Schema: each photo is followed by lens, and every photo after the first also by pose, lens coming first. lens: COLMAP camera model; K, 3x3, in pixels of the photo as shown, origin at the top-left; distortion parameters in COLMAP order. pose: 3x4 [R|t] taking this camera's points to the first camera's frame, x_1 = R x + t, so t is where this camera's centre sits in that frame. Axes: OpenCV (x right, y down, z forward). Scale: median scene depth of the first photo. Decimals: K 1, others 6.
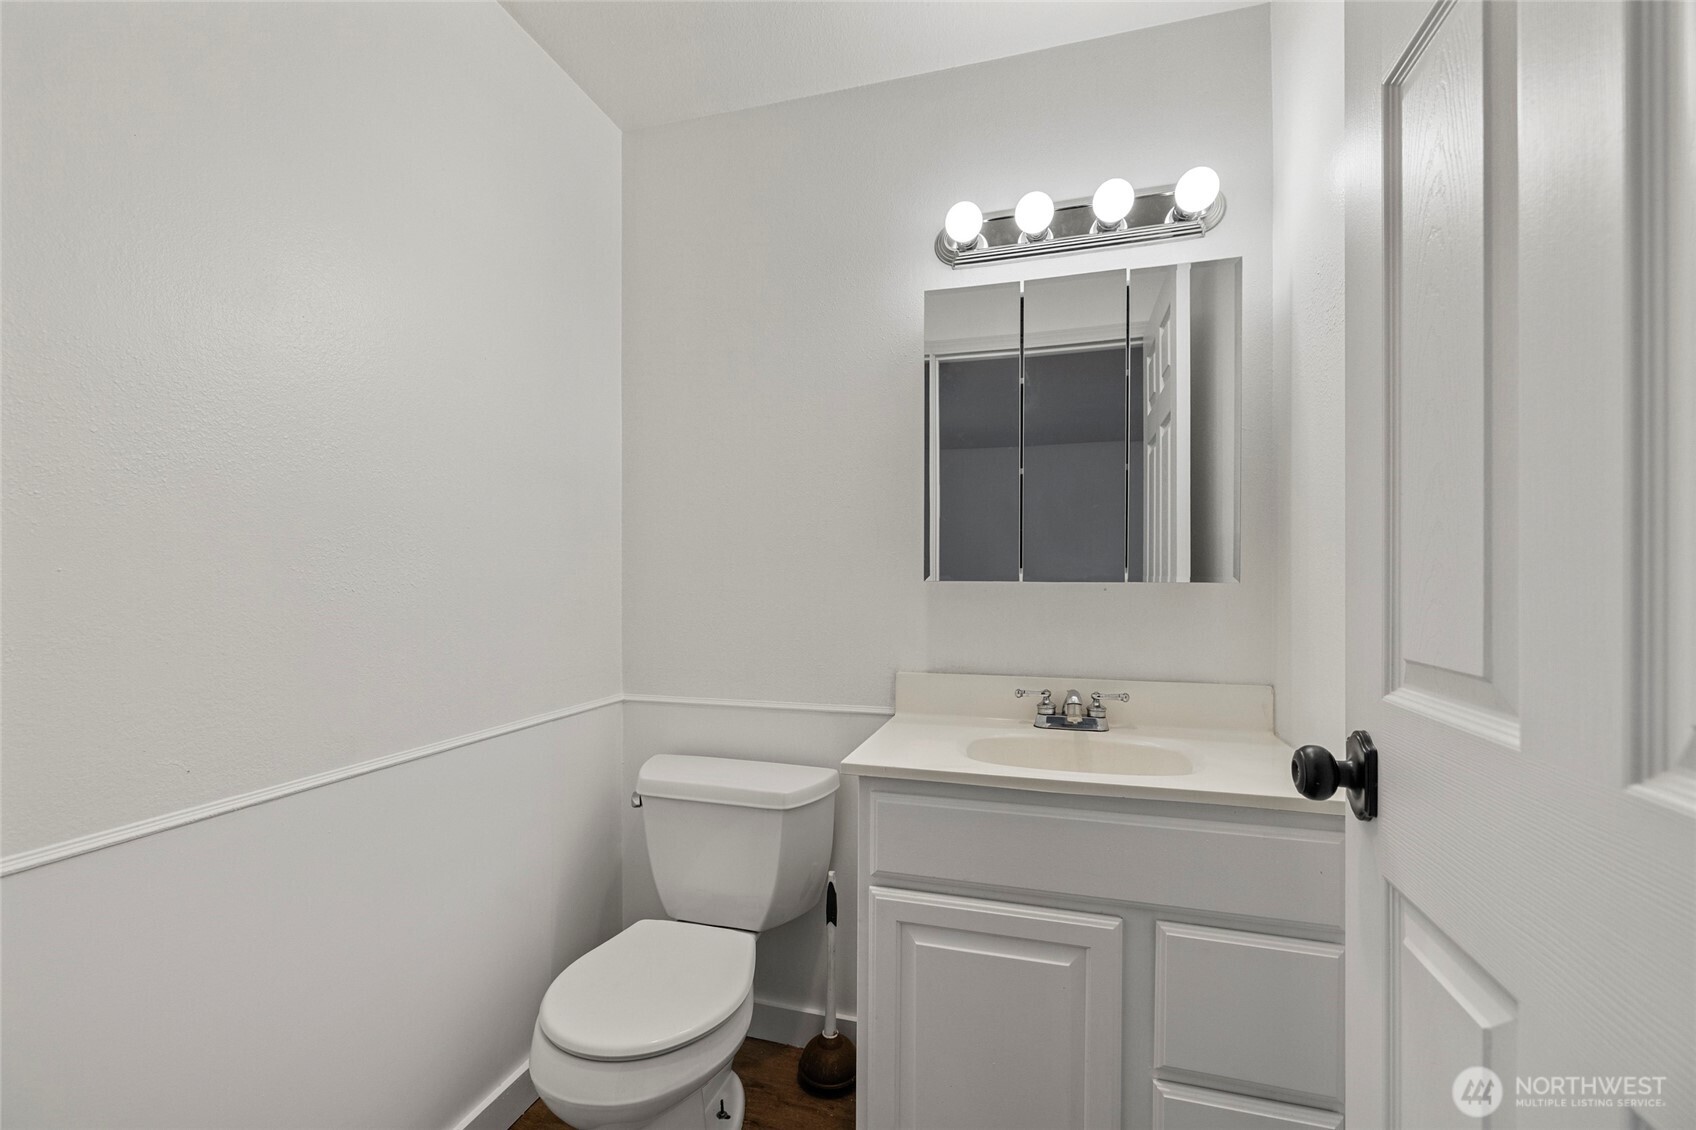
lens RADIAL K [[713.2, 0, 839.8], [0, 713.2, 571.0], [0, 0, 1]] dist [-0.000251, -0.000035]
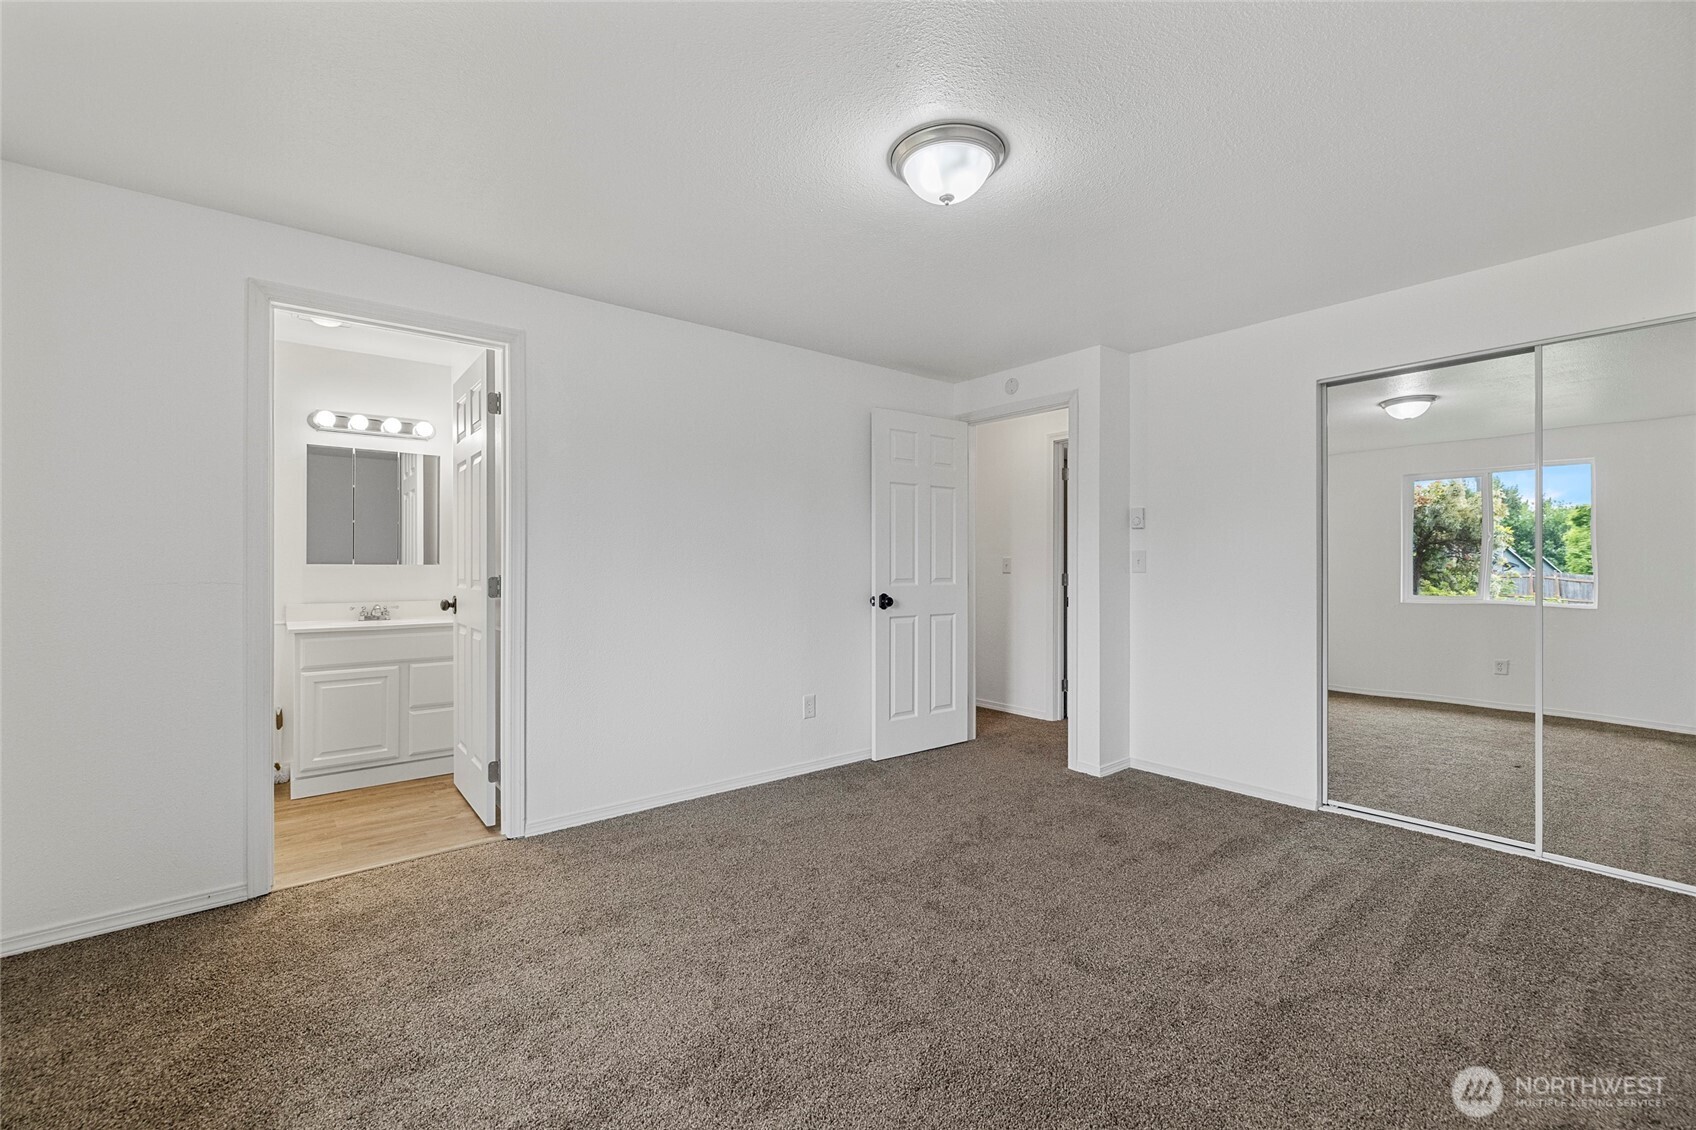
lens RADIAL K [[711.2, 0, 837.1], [0, 711.2, 552.2], [0, 0, 1]] dist [-0.000637, 0.000158]
pose [[0.565330, 0.004185, 0.824854, -0.882751], [-0.005406, 0.999984, -0.001369, -0.042266], [-0.824847, -0.003685, 0.565344, -1.907385]]
